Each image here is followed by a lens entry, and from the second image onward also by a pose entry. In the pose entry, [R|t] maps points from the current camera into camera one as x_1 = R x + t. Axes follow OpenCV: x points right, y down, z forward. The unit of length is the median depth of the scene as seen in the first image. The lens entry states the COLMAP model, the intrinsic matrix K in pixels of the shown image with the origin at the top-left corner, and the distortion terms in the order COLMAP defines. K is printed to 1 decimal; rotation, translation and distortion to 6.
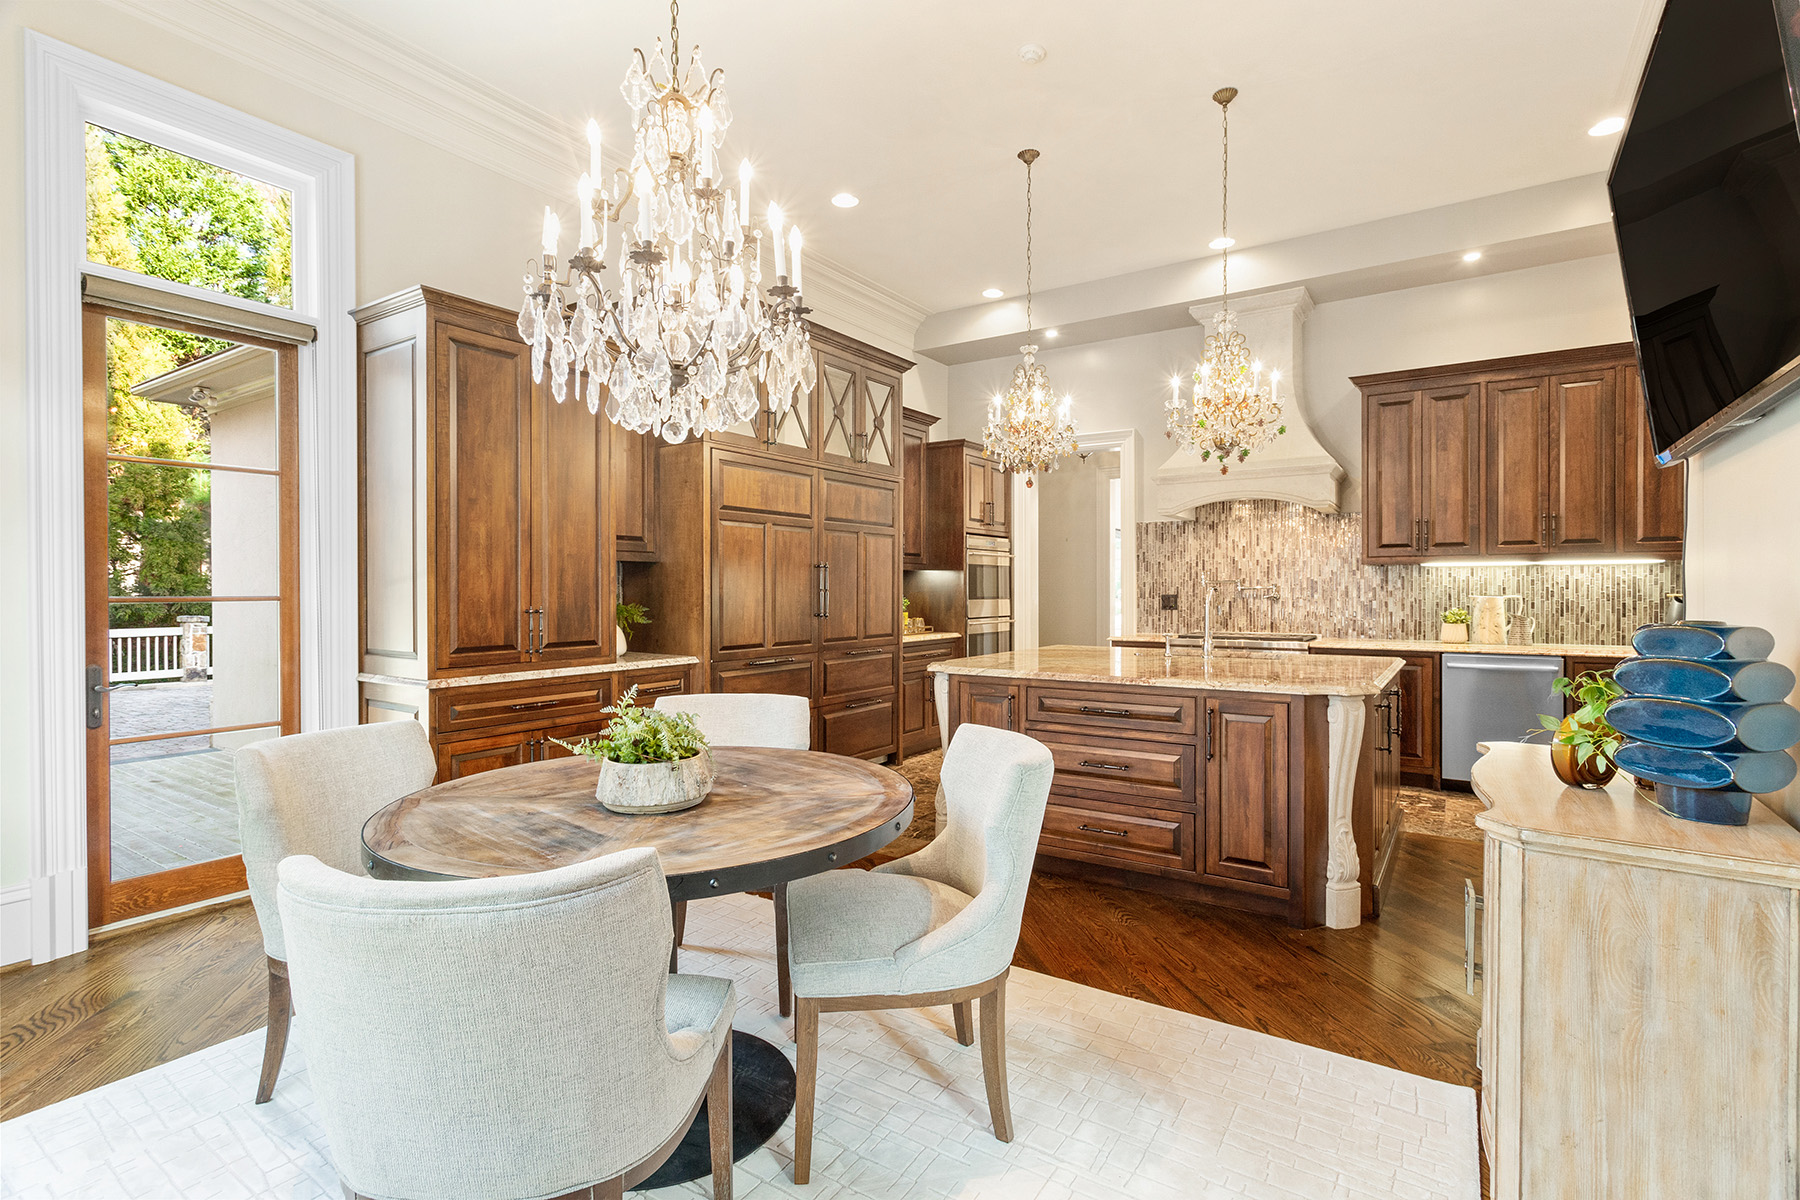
lens RADIAL K [[861.9, 0, 893.5], [0, 861.9, 592.3], [0, 0, 1]] dist [0.007971, 0.000482]
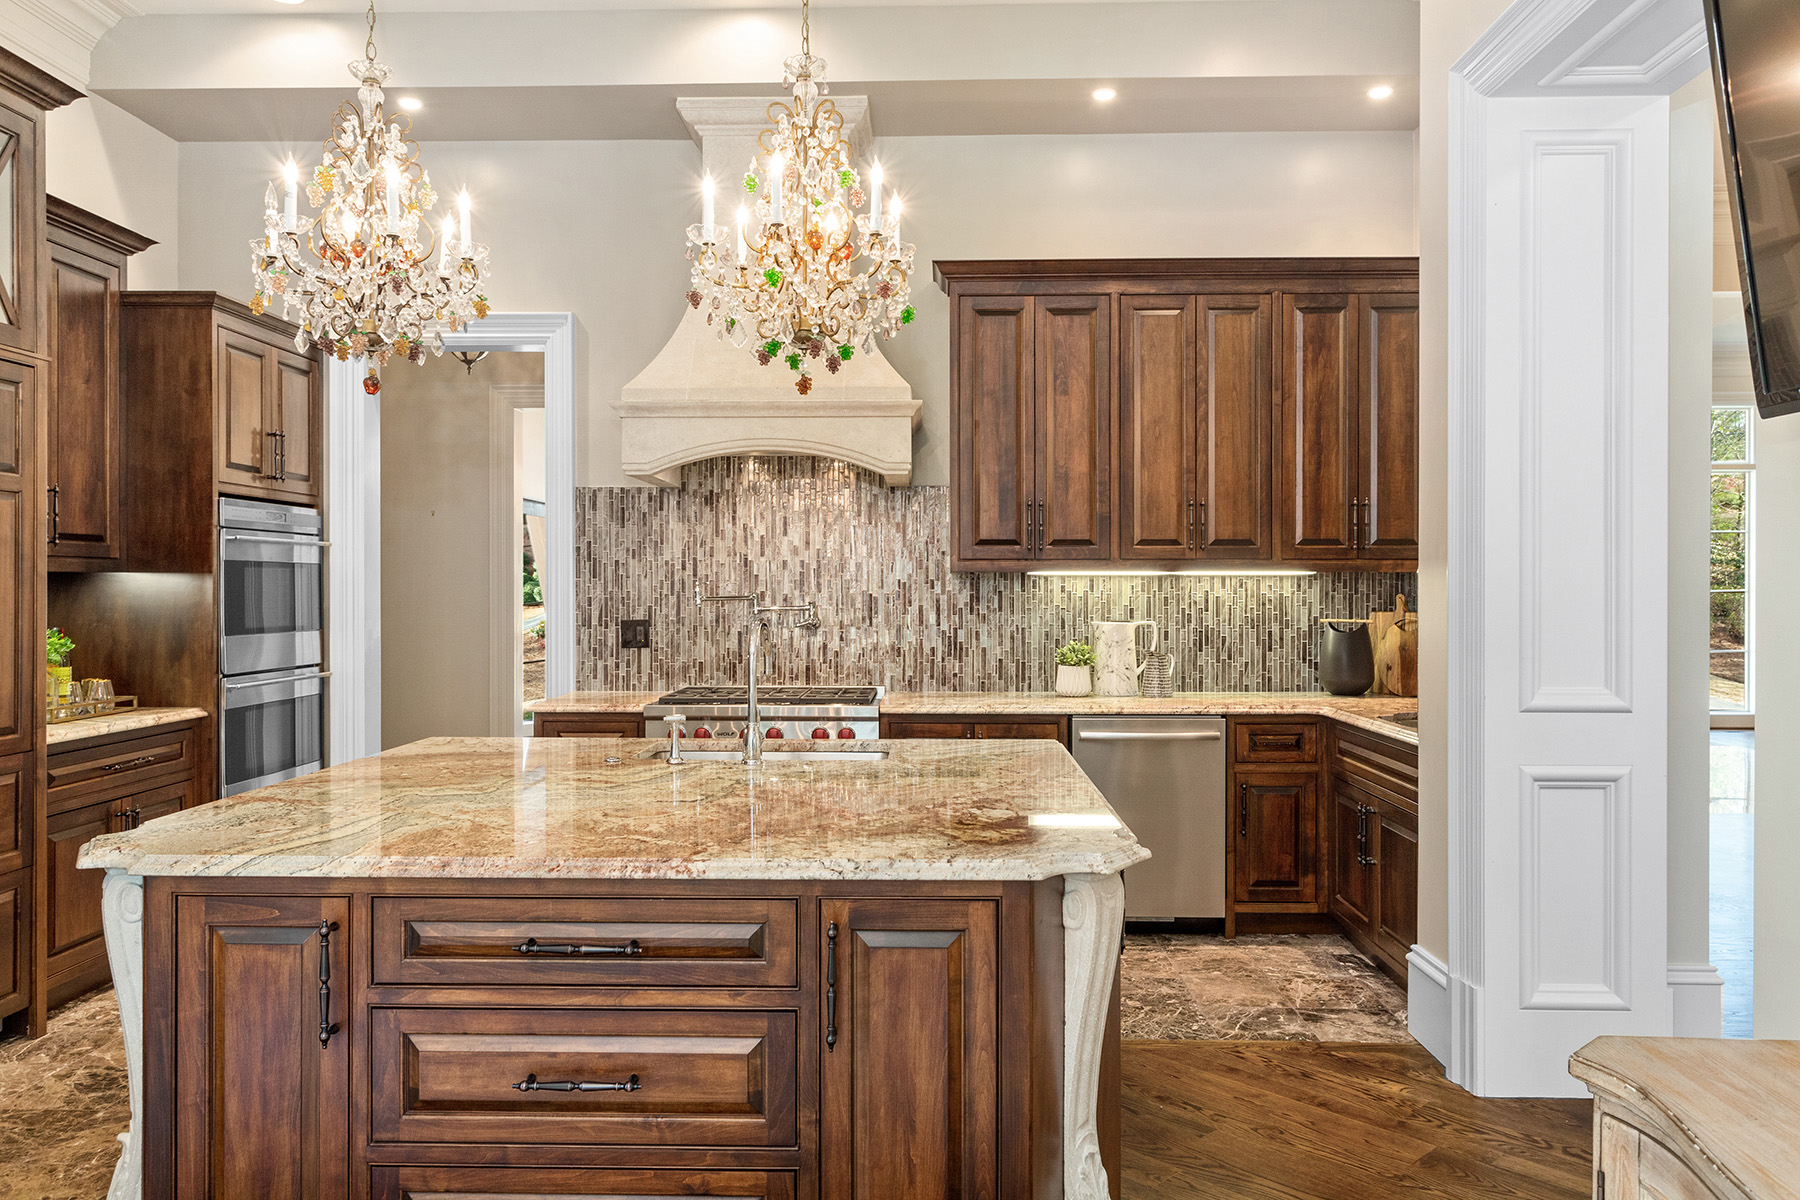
lens RADIAL K [[1279.8, 0, 902.5], [0, 1279.8, 592.5], [0, 0, 1]] dist [-0.001984, 0.001289]
pose [[0.845305, -0.000766, 0.534283, 0.034311], [0.000718, 1.000000, 0.000298, -0.018824], [-0.534283, 0.000132, 0.845306, 0.271130]]
